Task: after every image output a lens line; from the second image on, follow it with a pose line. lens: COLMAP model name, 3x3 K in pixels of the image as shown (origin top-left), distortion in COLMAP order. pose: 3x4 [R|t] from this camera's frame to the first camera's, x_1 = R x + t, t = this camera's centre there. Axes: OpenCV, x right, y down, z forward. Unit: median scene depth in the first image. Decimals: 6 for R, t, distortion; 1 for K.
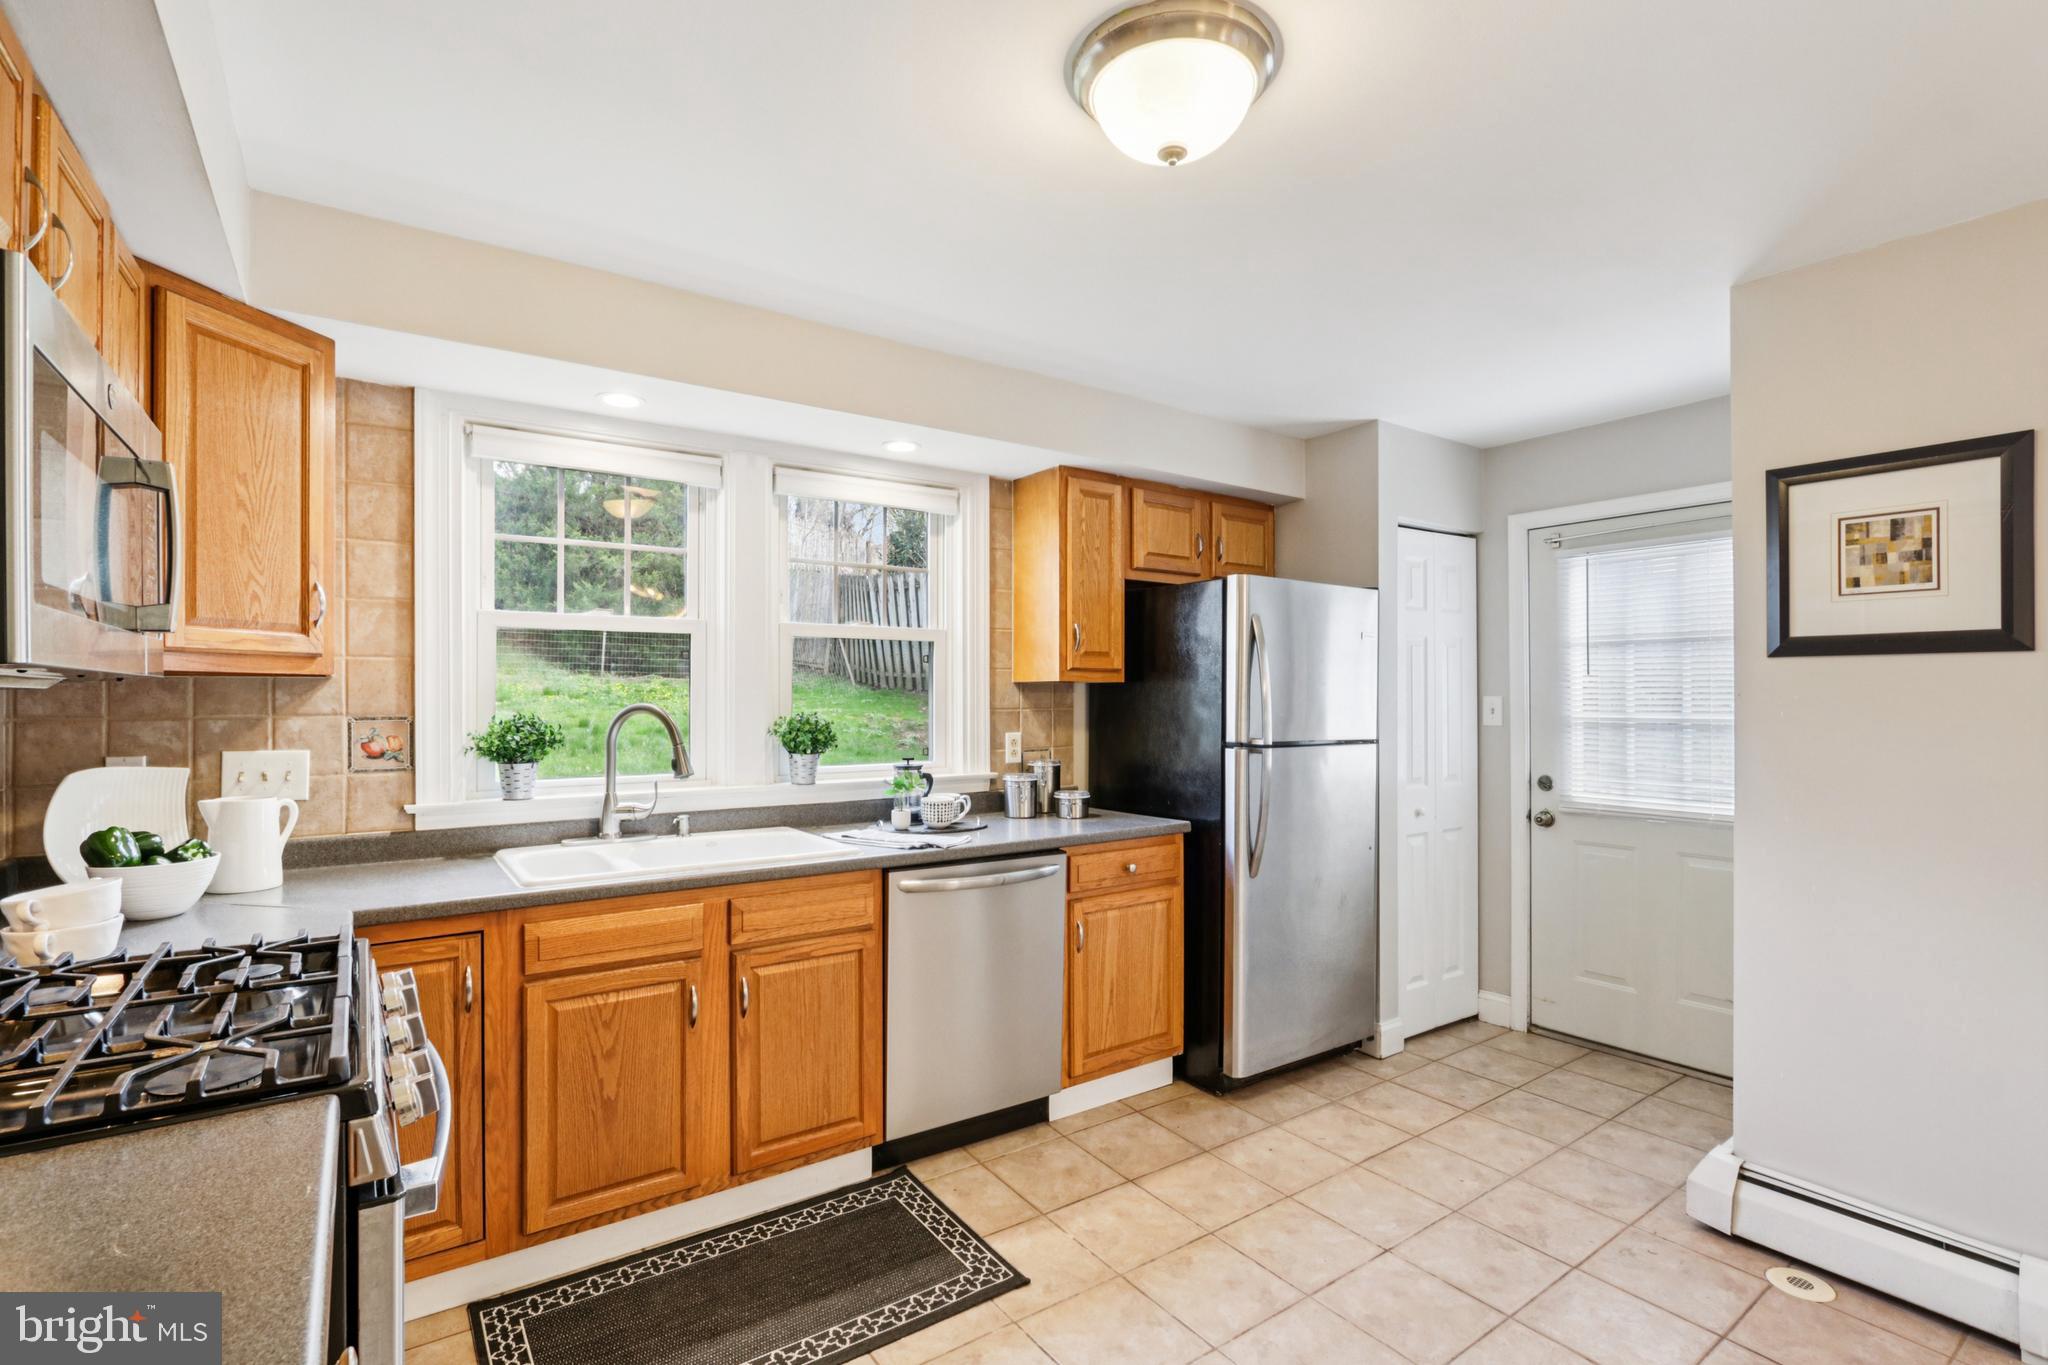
lens RADIAL K [[943.9, 0, 1013.5], [0, 943.9, 691.9], [0, 0, 1]] dist [-0.021148, 0.004408]
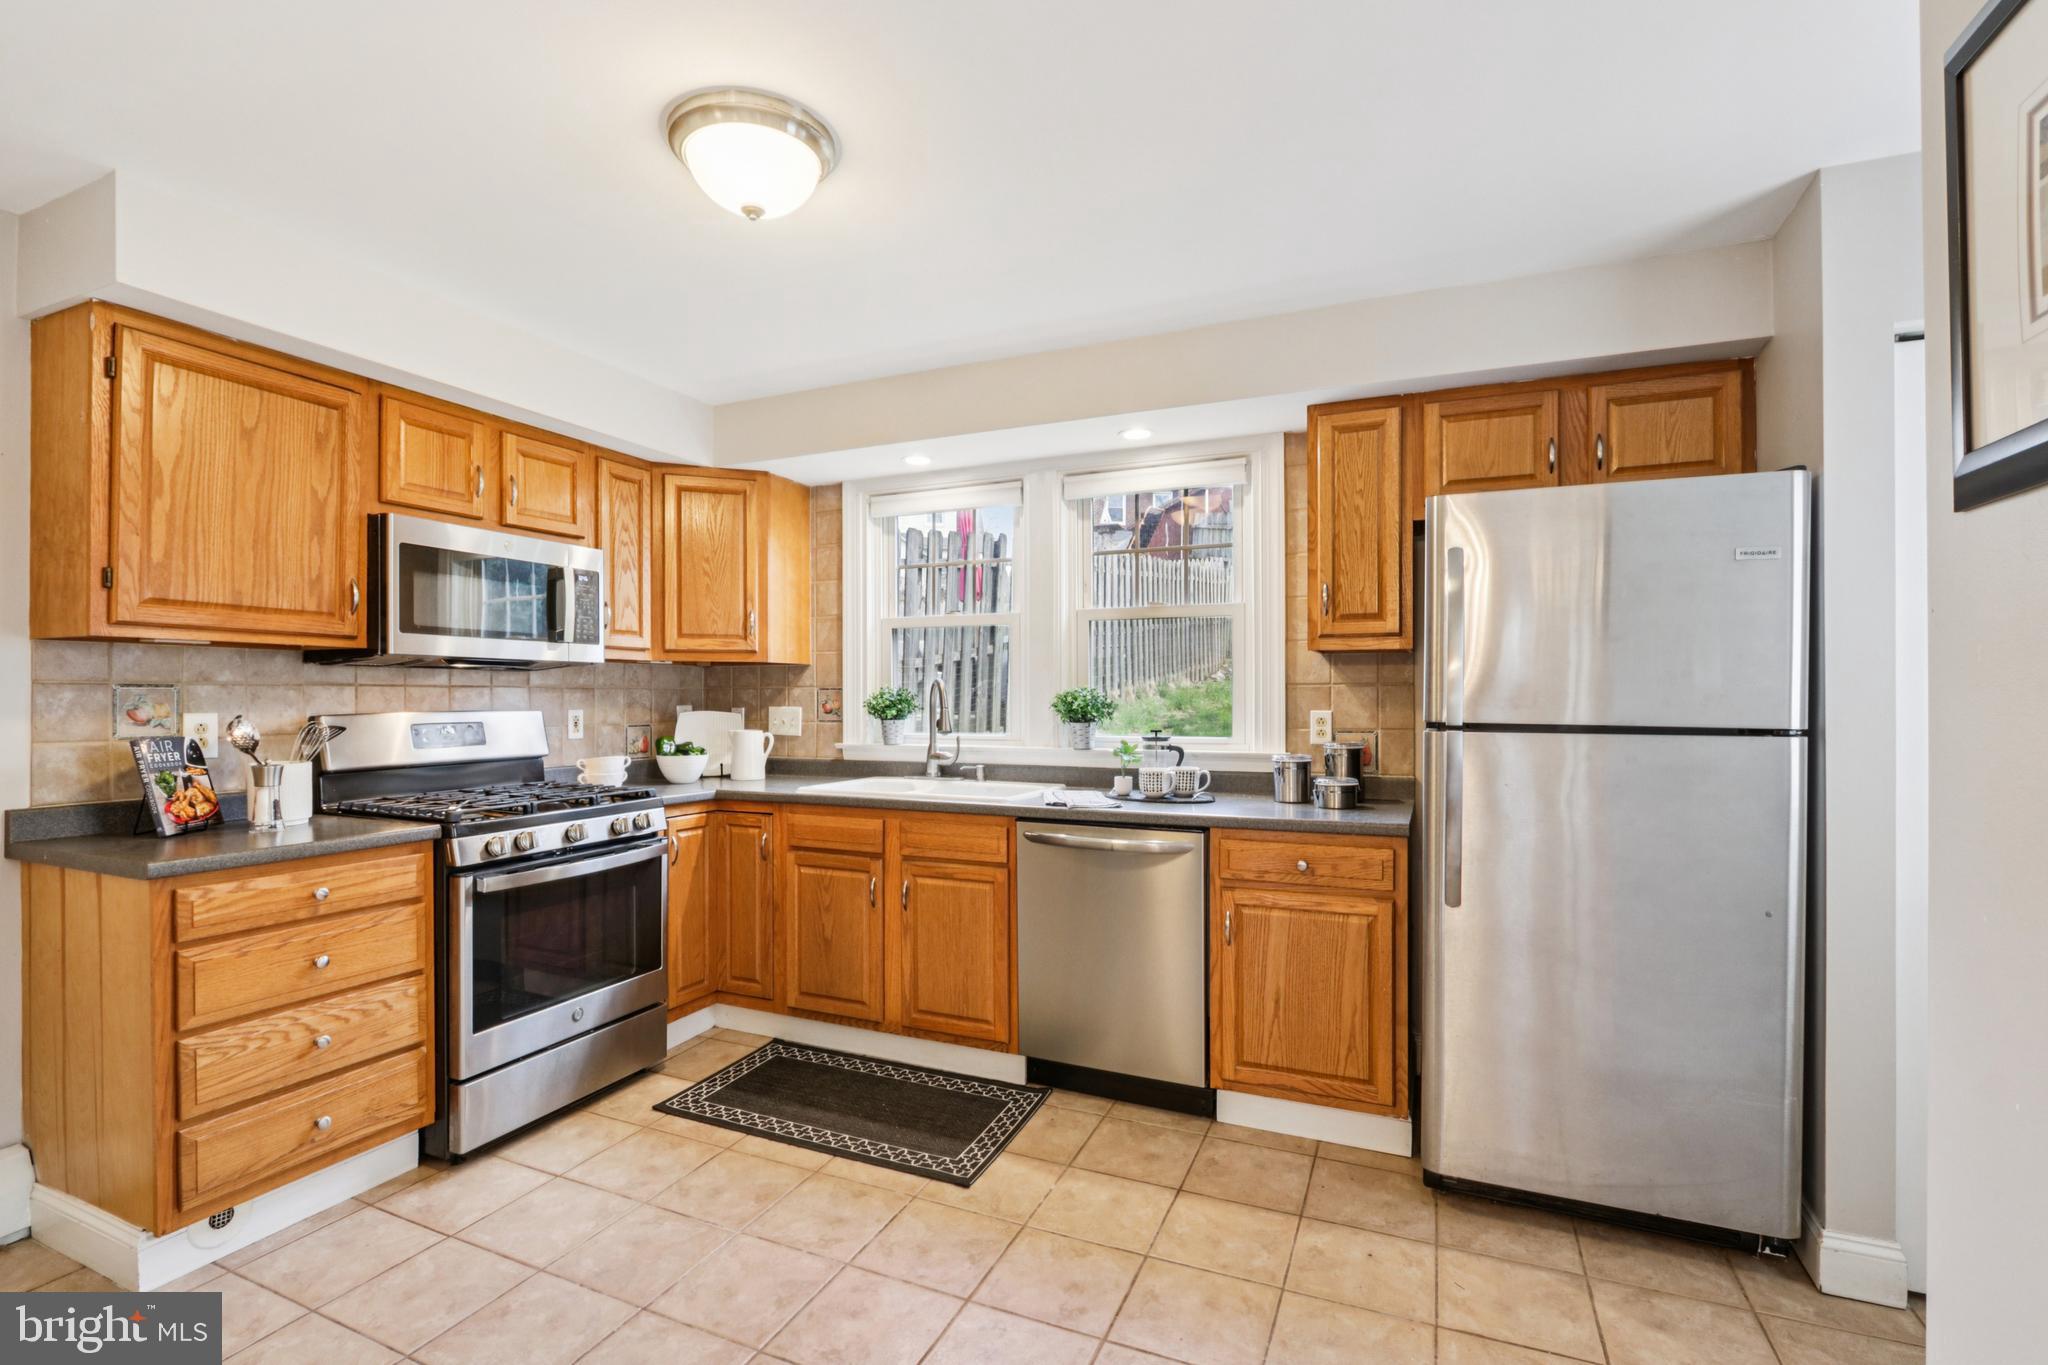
lens RADIAL K [[943.9, 0, 1013.5], [0, 943.9, 691.9], [0, 0, 1]] dist [-0.021148, 0.004408]
pose [[0.515623, -0.003918, -0.856807, 0.788213], [0.004606, 0.999988, -0.001801, 0.032989], [0.856803, -0.003018, 0.515635, 0.369816]]
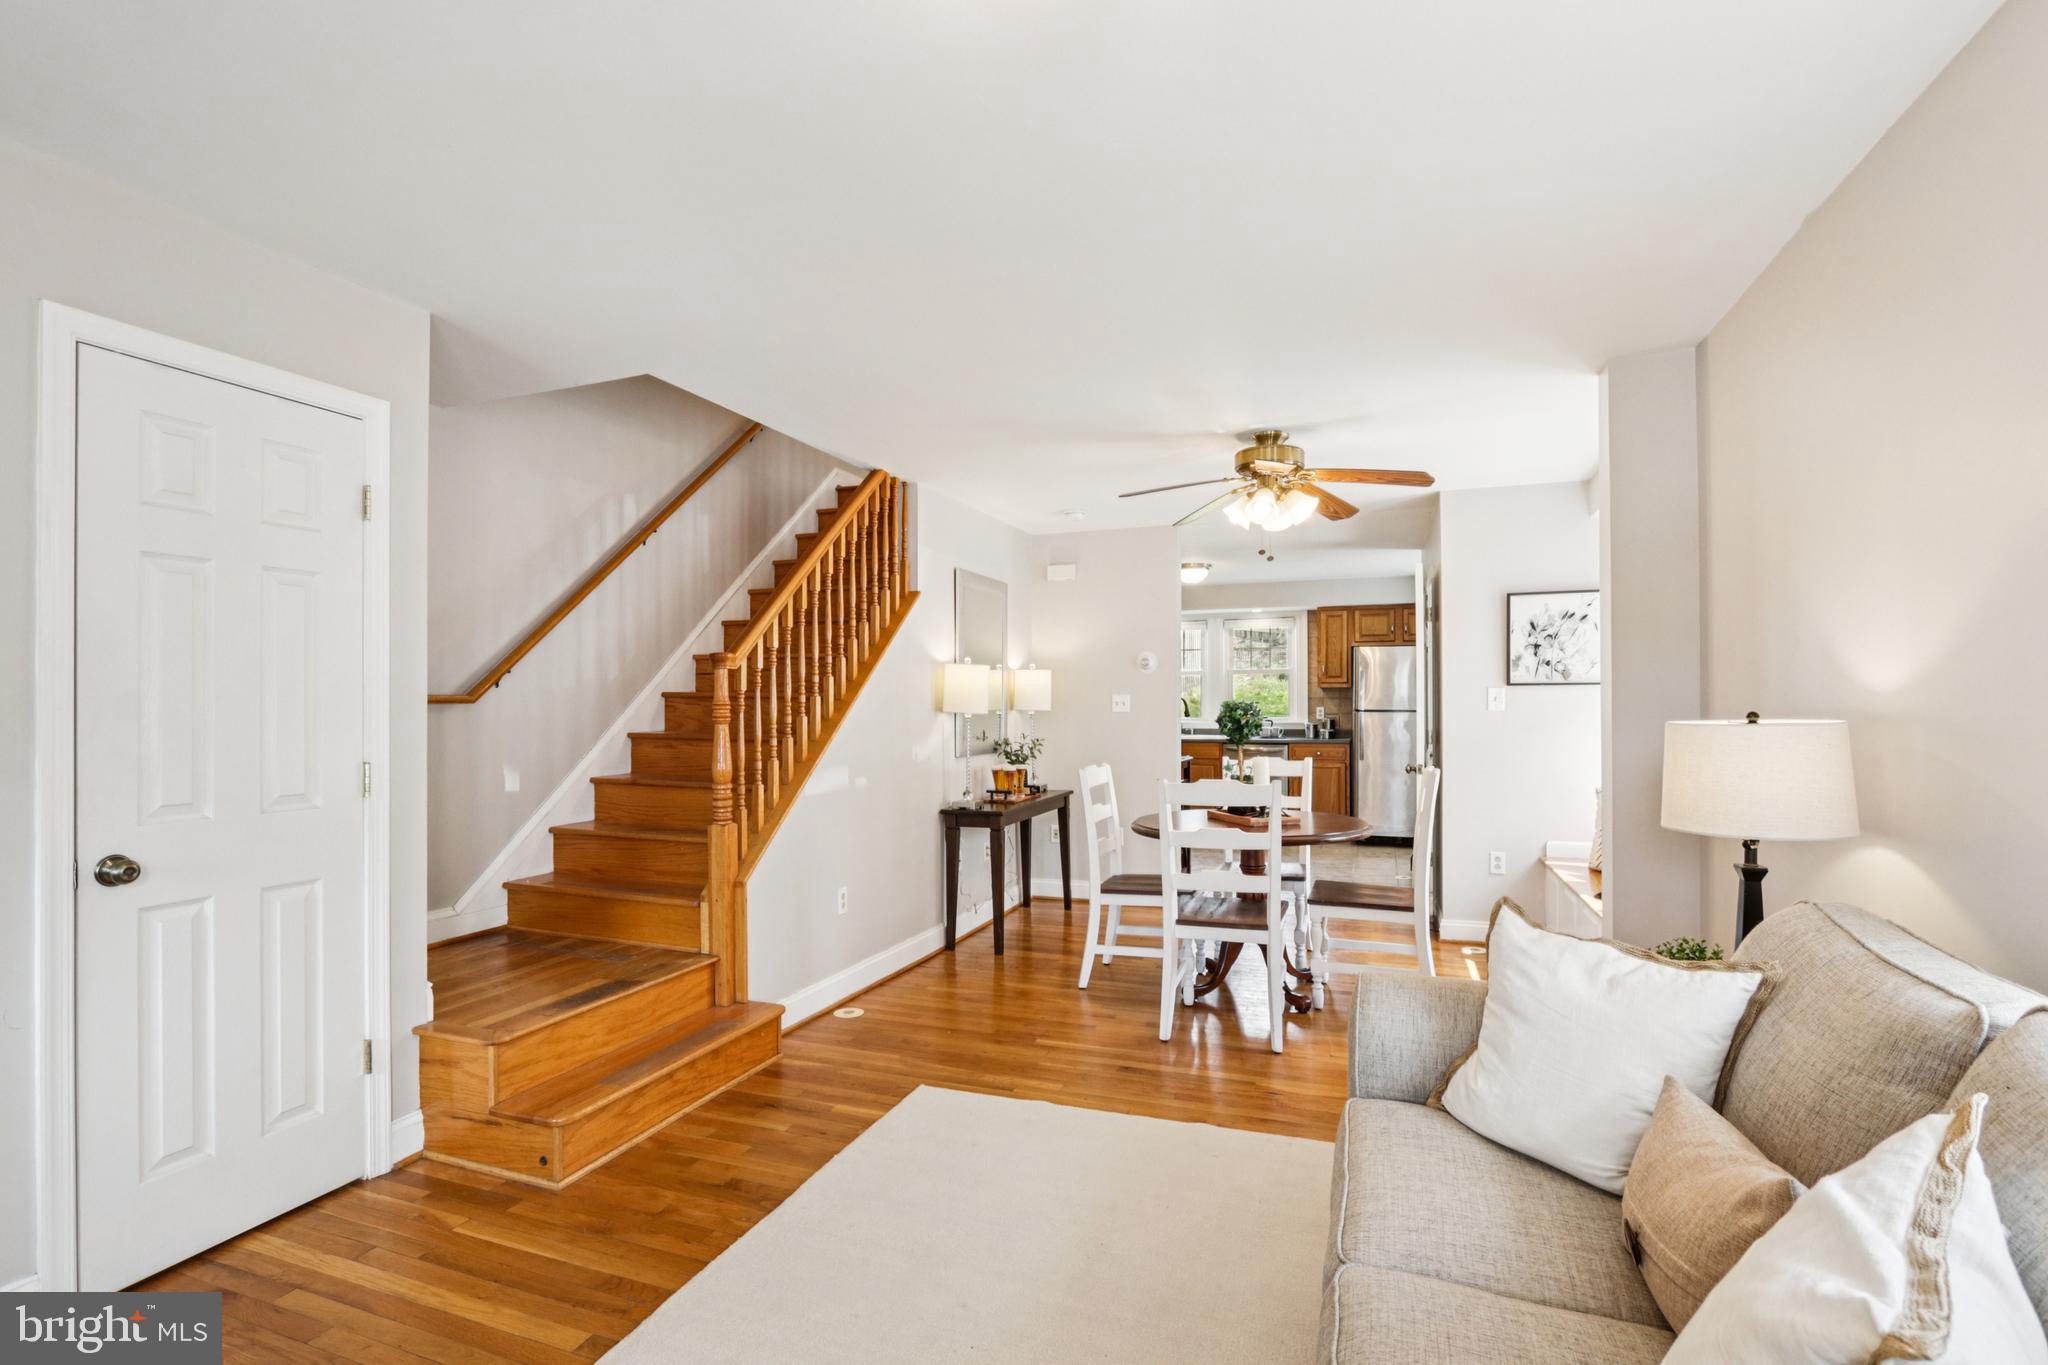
lens RADIAL K [[940.8, 0, 1018.4], [0, 940.8, 702.0], [0, 0, 1]] dist [-0.024632, 0.000204]
pose [[0.562246, -0.001883, -0.826968, 2.130693], [0.006610, 0.999976, 0.002218, 0.021888], [0.826943, -0.006713, 0.562245, -1.451302]]
